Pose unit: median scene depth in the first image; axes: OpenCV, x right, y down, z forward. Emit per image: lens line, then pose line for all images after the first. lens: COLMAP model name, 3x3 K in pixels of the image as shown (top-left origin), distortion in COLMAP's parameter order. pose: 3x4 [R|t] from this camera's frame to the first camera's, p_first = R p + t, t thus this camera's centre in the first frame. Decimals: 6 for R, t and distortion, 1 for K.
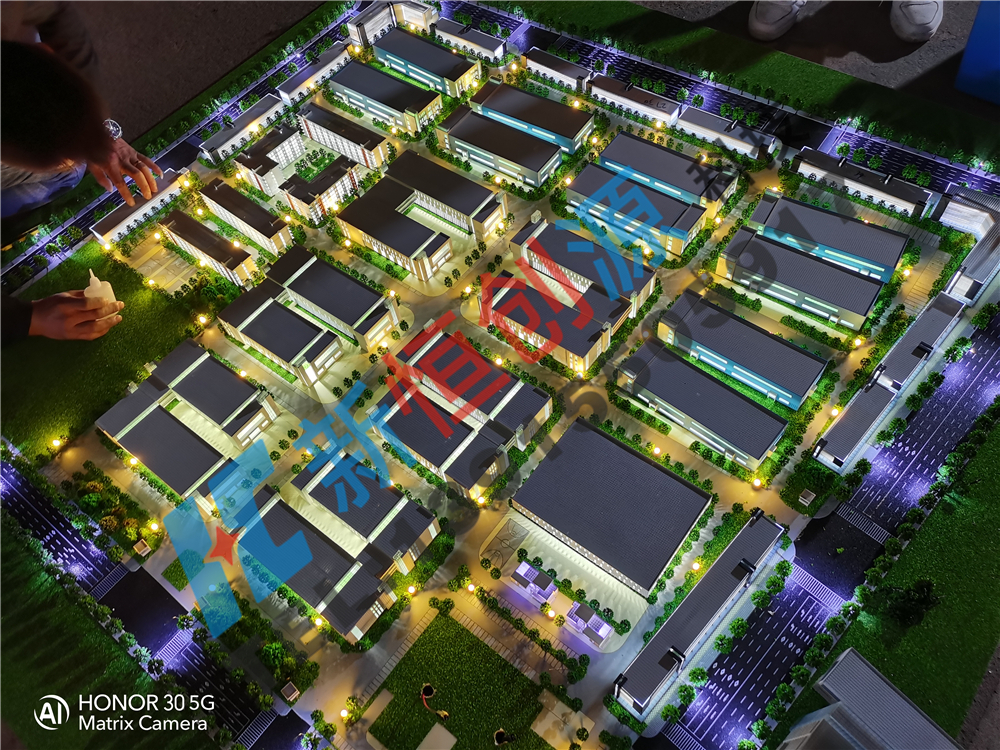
lens RADIAL K [[771.8, 0, 500.0], [0, 771.8, 375.0], [0, 0, 1]] dist [0.049865, -0.057613]
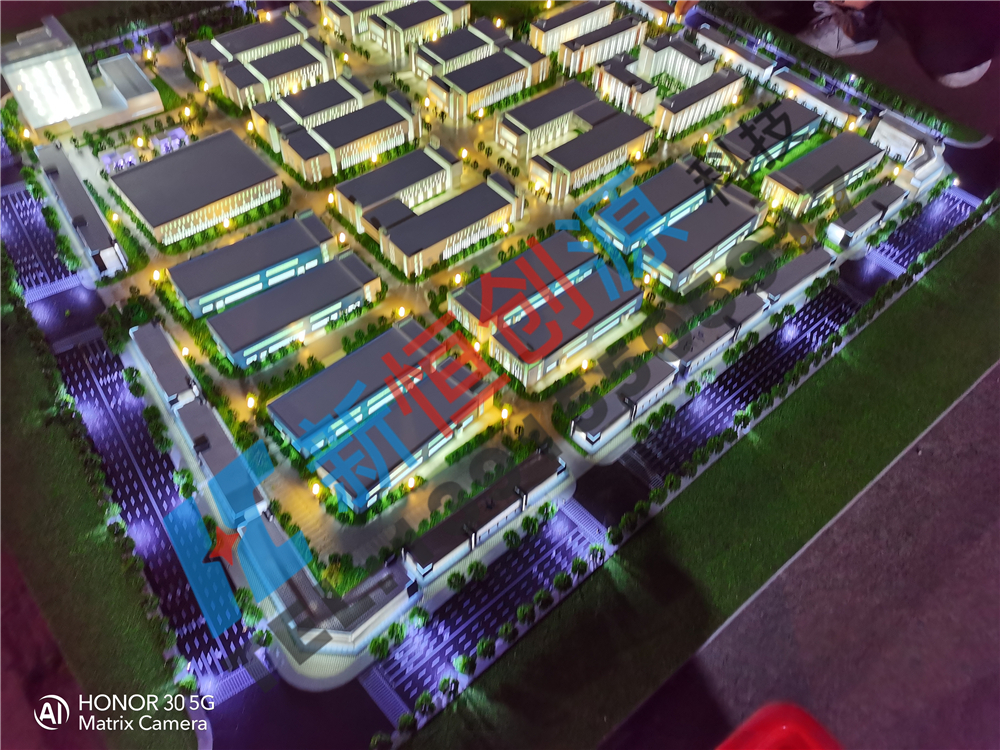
lens RADIAL K [[749.7, 0, 501.7], [0, 749.7, 403.7], [0, 0, 1]] dist [0.056905, -0.055780]
pose [[-0.208718, 0.833742, -0.511186, 0.791862], [-0.830666, 0.124743, 0.542617, -0.698668], [0.516169, 0.537879, 0.666525, 0.548586]]
